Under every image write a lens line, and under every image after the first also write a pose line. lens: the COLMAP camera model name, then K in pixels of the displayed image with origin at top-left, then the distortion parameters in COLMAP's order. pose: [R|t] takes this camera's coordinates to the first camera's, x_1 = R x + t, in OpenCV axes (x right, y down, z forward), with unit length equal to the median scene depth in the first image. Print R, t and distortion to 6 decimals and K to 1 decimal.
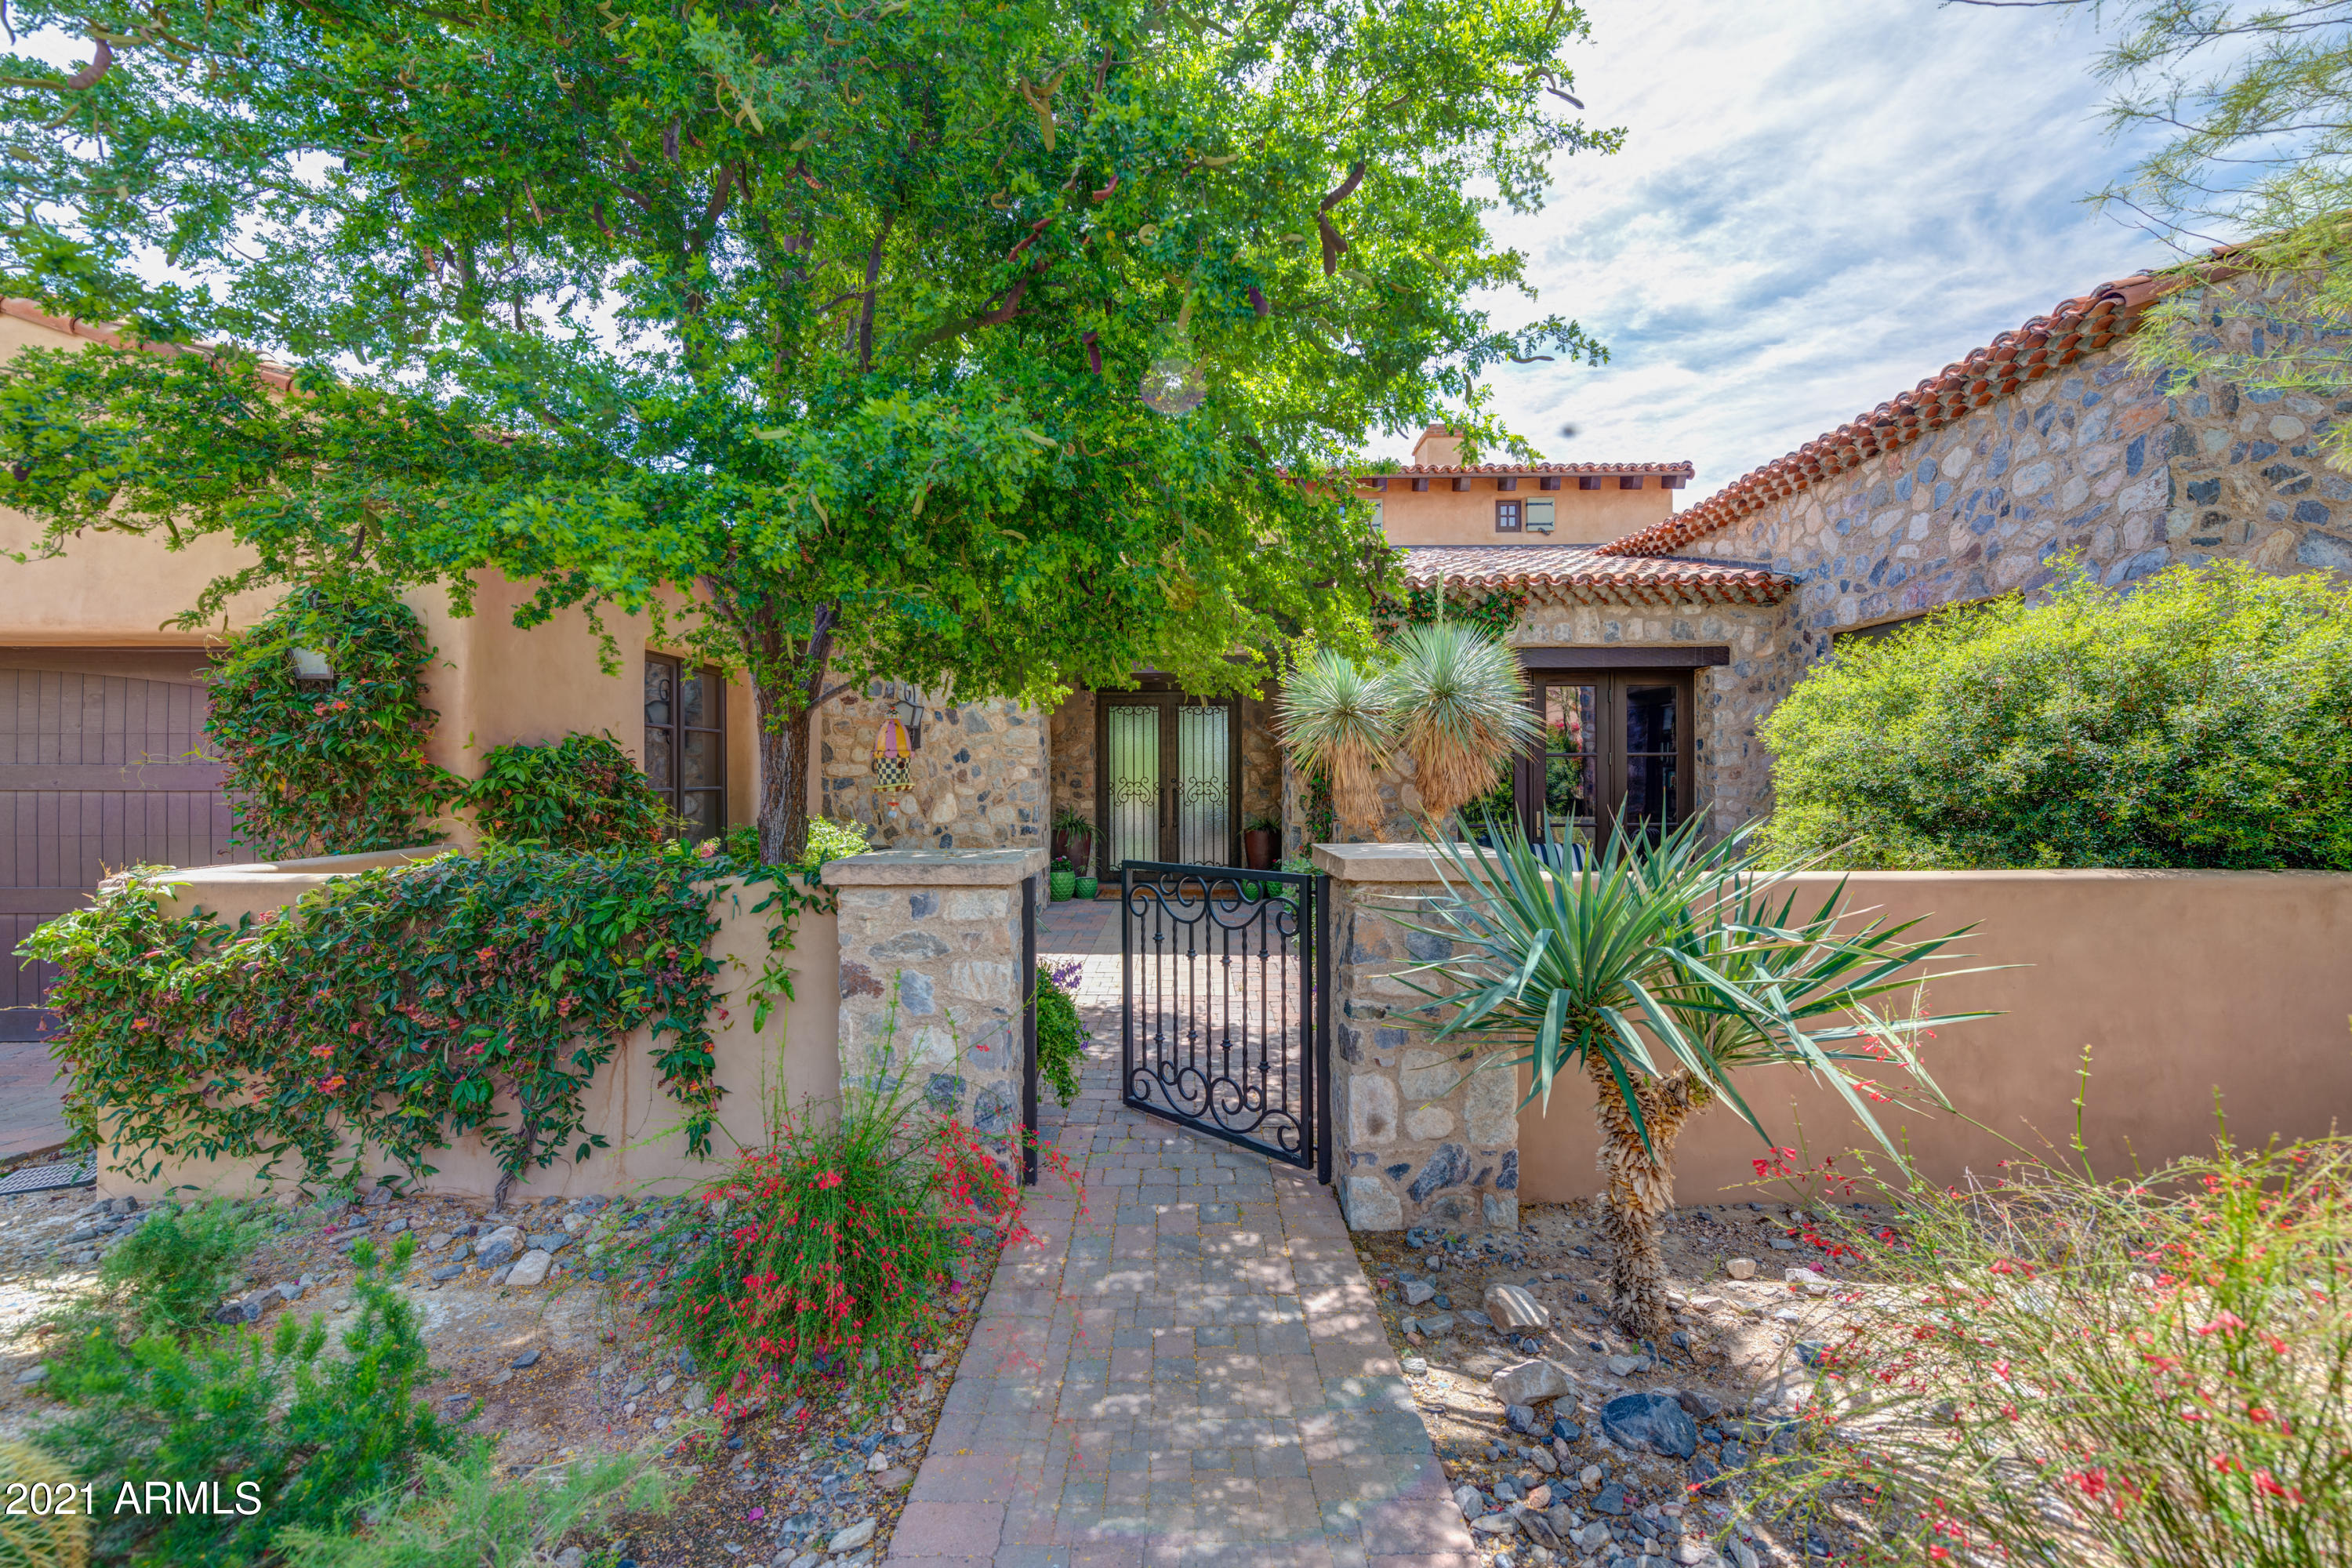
lens RADIAL K [[928.0, 0, 1186.5], [0, 928.0, 777.4], [0, 0, 1]] dist [0.013115, -0.000294]
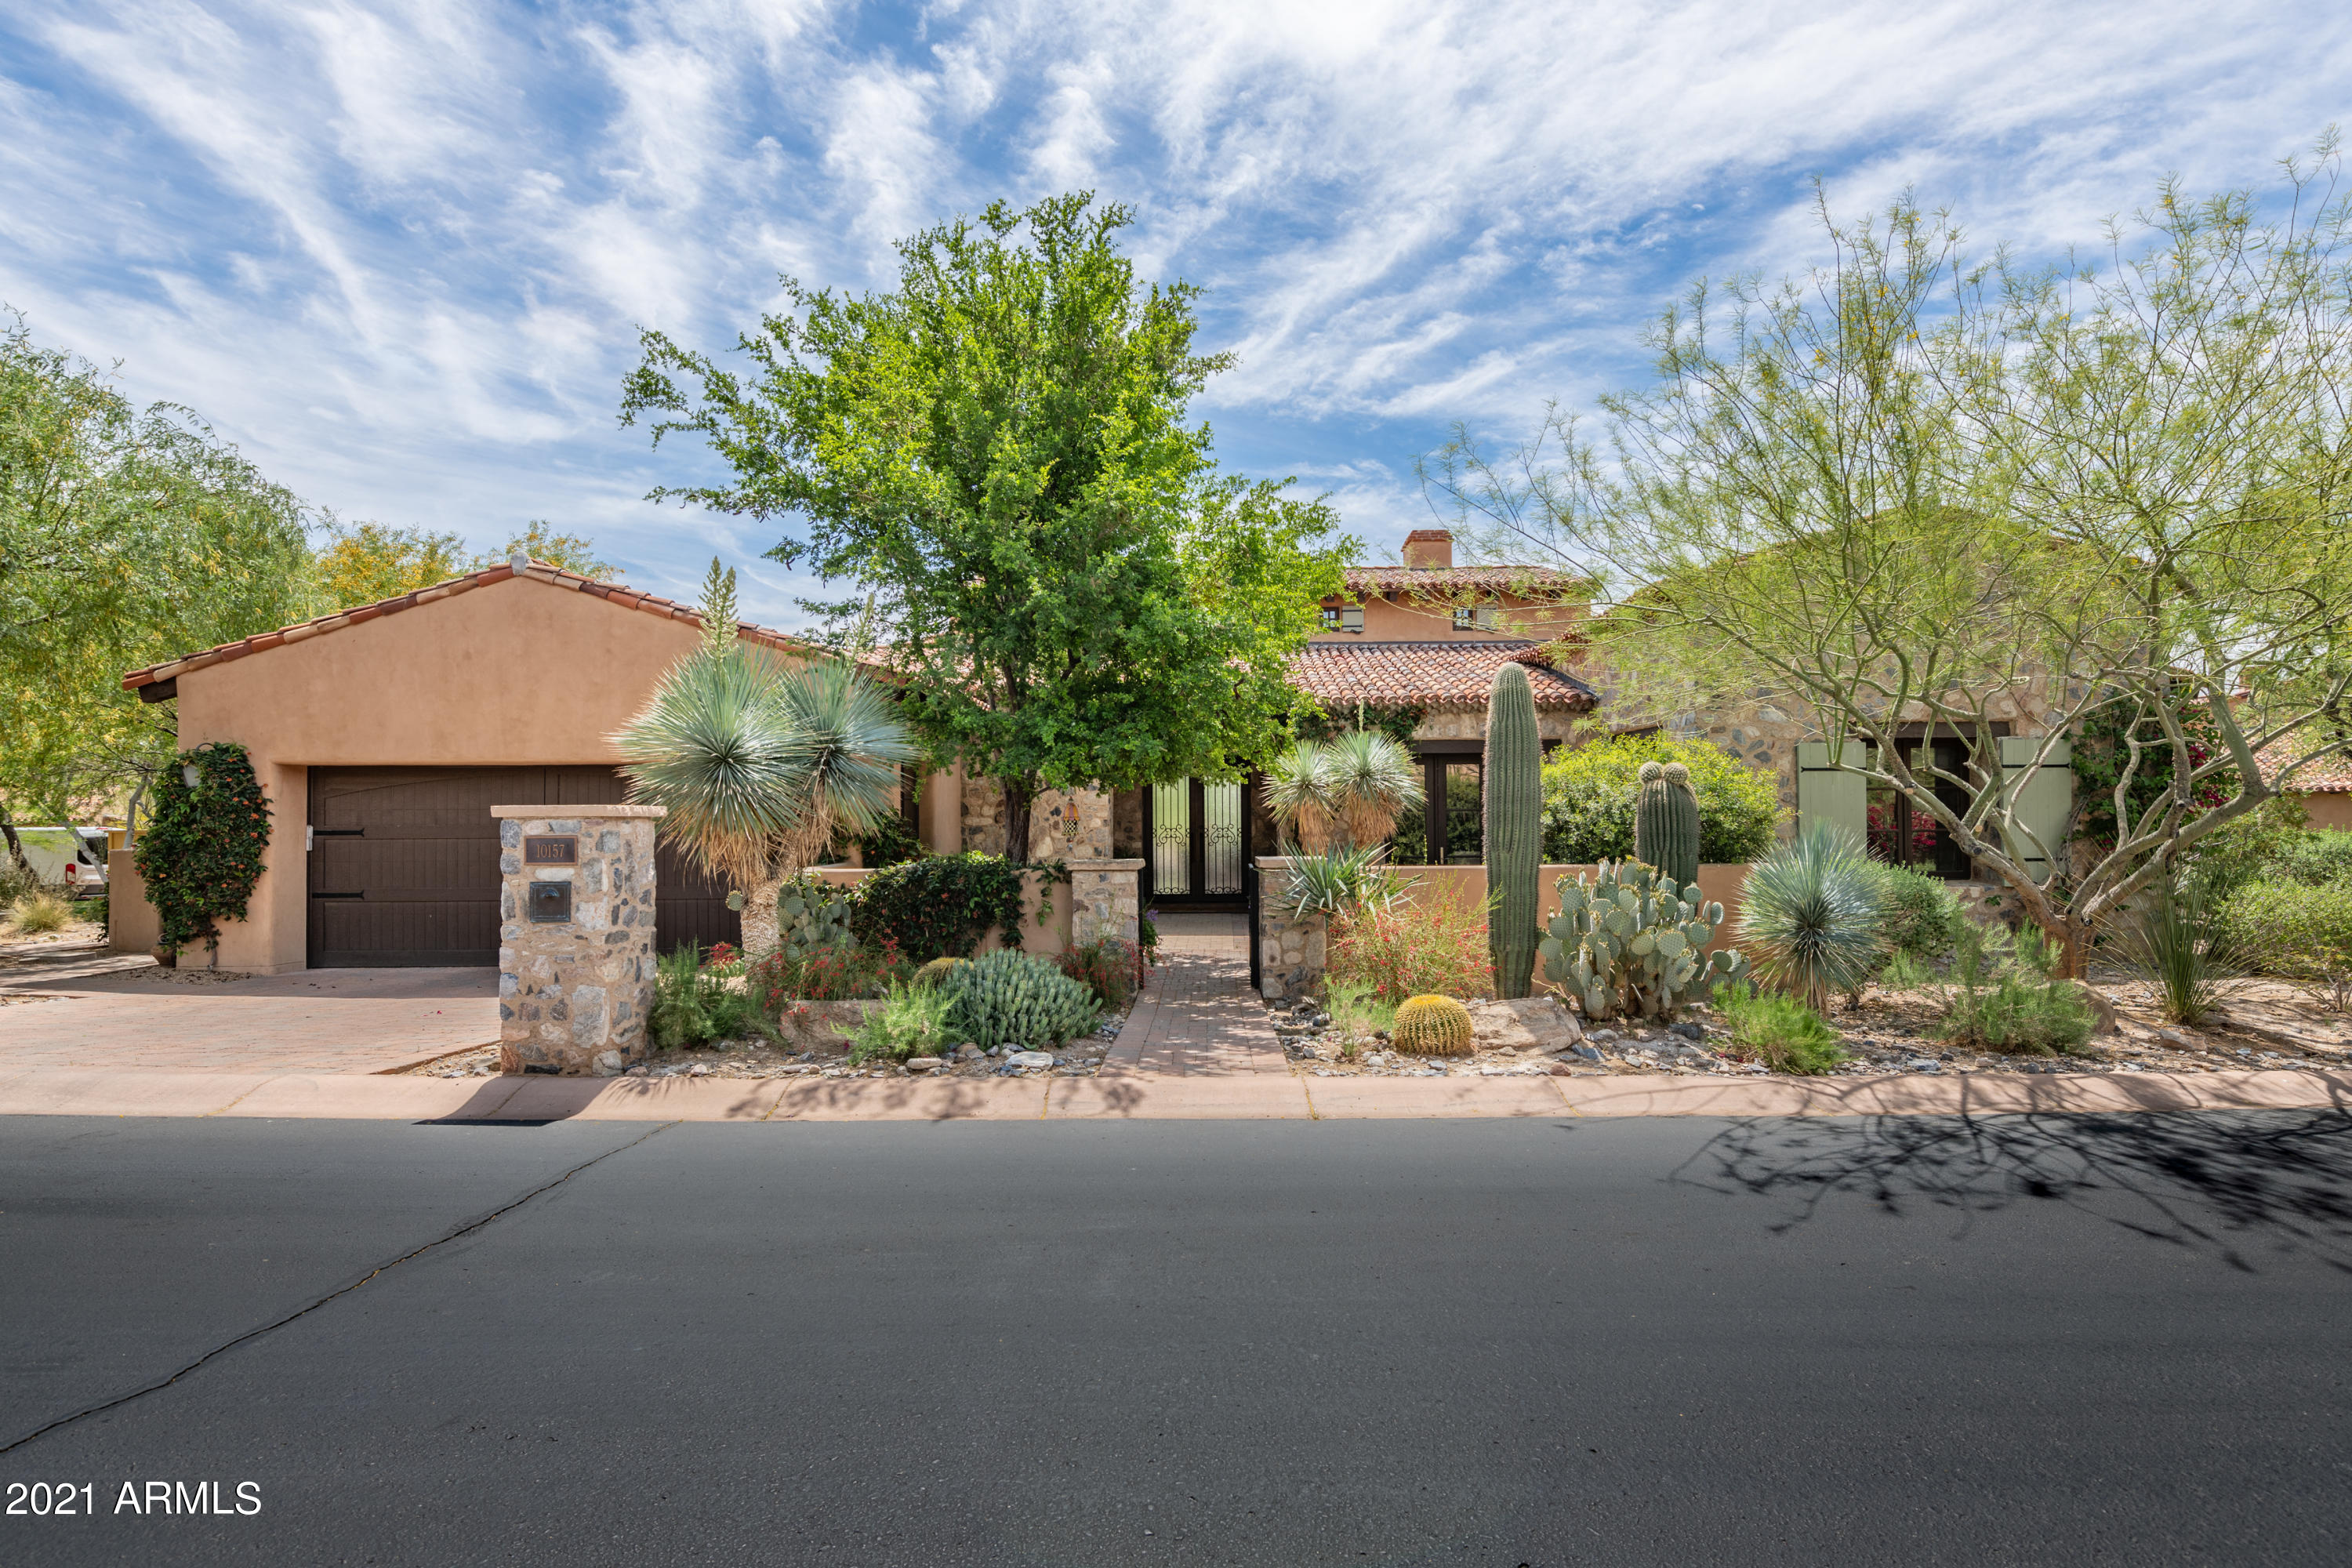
lens RADIAL K [[928.0, 0, 1186.5], [0, 928.0, 777.4], [0, 0, 1]] dist [0.013115, -0.000294]
pose [[0.999547, -0.004971, -0.029689, 0.032975], [0.003570, 0.998885, -0.047081, -0.023289], [0.029890, 0.046953, 0.998450, -1.556450]]
